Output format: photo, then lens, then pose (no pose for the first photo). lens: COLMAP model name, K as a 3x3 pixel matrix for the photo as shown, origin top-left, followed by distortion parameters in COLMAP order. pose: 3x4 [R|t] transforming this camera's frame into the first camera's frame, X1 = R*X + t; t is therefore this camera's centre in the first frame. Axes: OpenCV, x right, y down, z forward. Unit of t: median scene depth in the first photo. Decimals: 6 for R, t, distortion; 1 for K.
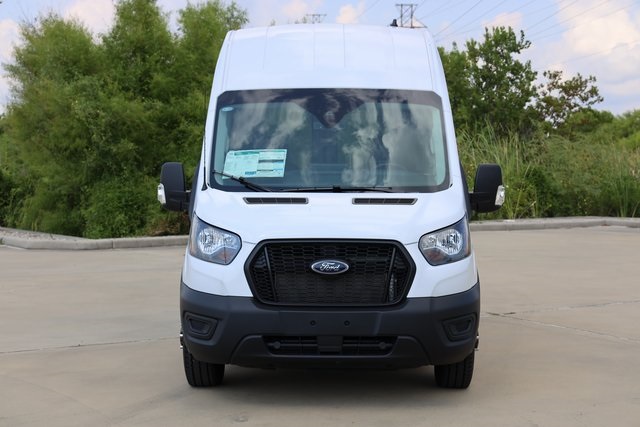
lens RADIAL K [[1203.4, 0, 320.0], [0, 1203.4, 213.5], [0, 0, 1]] dist [-0.018511, -0.006535]
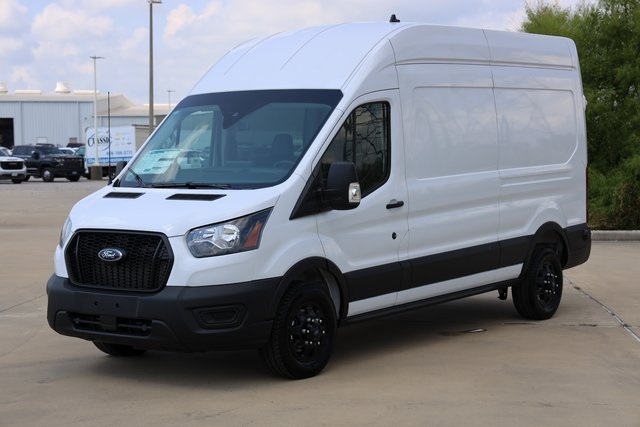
lens RADIAL K [[1259.1, 0, 320.0], [0, 1259.1, 213.5], [0, 0, 1]] dist [0.035730, -0.041930]
pose [[0.819012, 0.020110, -0.573424, 0.839508], [-0.015744, 0.999797, 0.012577, -0.012015], [0.573560, -0.001273, 0.819162, 0.145179]]
